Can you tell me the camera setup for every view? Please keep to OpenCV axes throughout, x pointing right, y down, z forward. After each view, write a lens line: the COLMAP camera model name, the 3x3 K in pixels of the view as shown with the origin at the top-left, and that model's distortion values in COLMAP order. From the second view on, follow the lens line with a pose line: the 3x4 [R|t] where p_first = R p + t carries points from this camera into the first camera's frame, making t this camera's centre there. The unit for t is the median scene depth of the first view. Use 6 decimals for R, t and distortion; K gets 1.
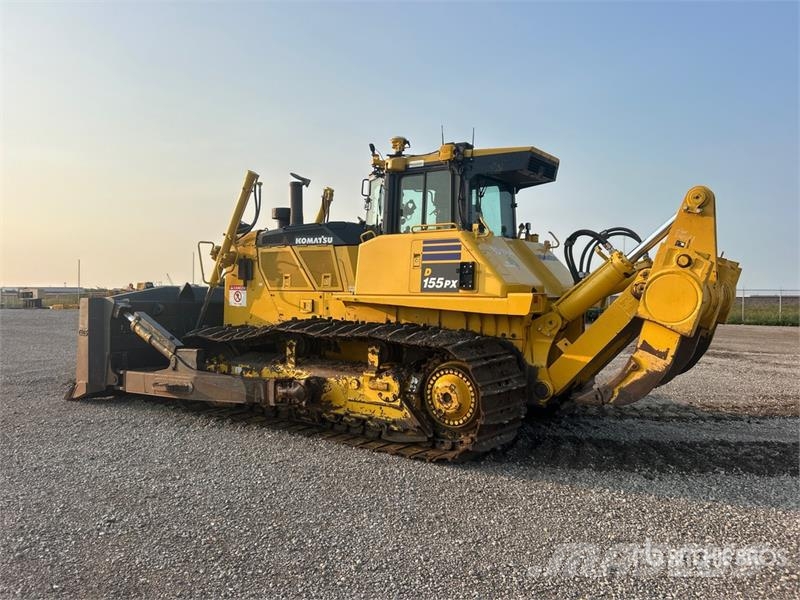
lens RADIAL K [[612.5, 0, 400.0], [0, 612.5, 300.0], [0, 0, 1]] dist [0.122969, -0.256999]
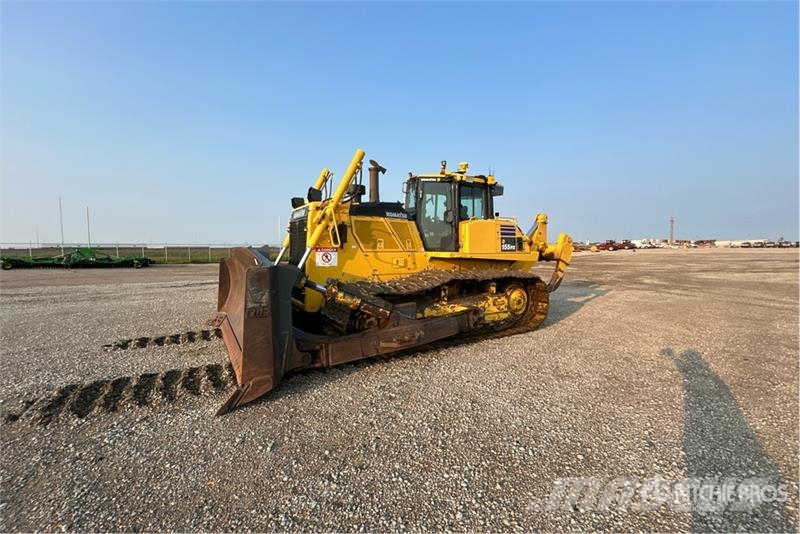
lens RADIAL K [[329.0, 0, 400.0], [0, 329.0, 267.0], [0, 0, 1]] dist [-0.001235, -0.000058]
pose [[0.385762, -0.063611, 0.920403, -1.020930], [0.011472, 0.997874, 0.064157, -0.034057], [-0.922527, -0.014191, 0.385672, 0.865851]]
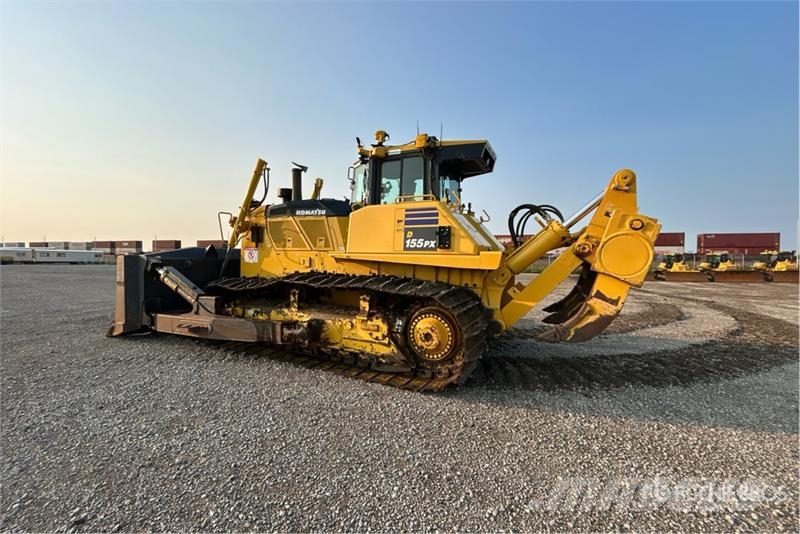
lens RADIAL K [[329.0, 0, 400.0], [0, 329.0, 267.0], [0, 0, 1]] dist [-0.001235, -0.000058]
pose [[0.988044, -0.000401, 0.154171, -0.073535], [-0.002928, 0.999767, 0.021364, 0.005467], [-0.154144, -0.021560, 0.987813, 0.333060]]
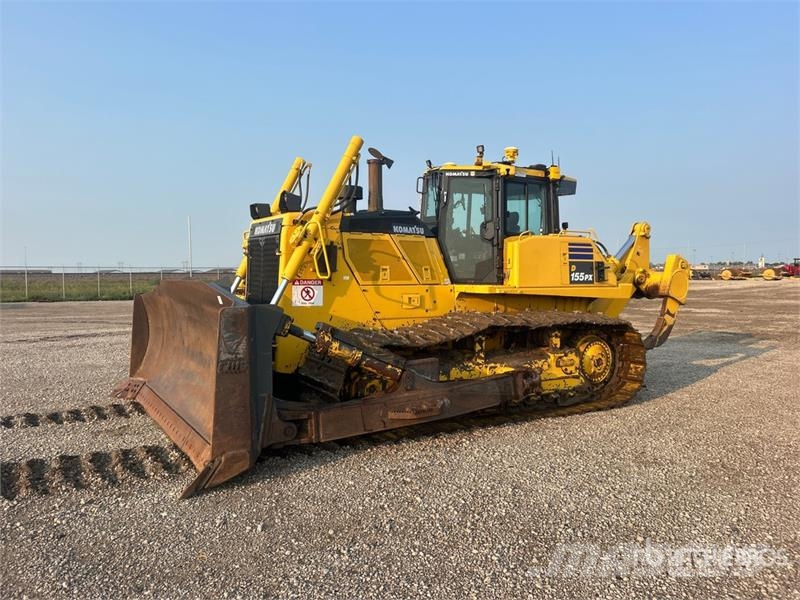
lens RADIAL K [[612.5, 0, 400.0], [0, 612.5, 300.0], [0, 0, 1]] dist [0.122969, -0.256999]
pose [[0.395689, -0.050868, 0.916975, -1.229102], [0.011551, 0.998662, 0.050415, -0.046730], [-0.918312, -0.009357, 0.395747, 0.792832]]
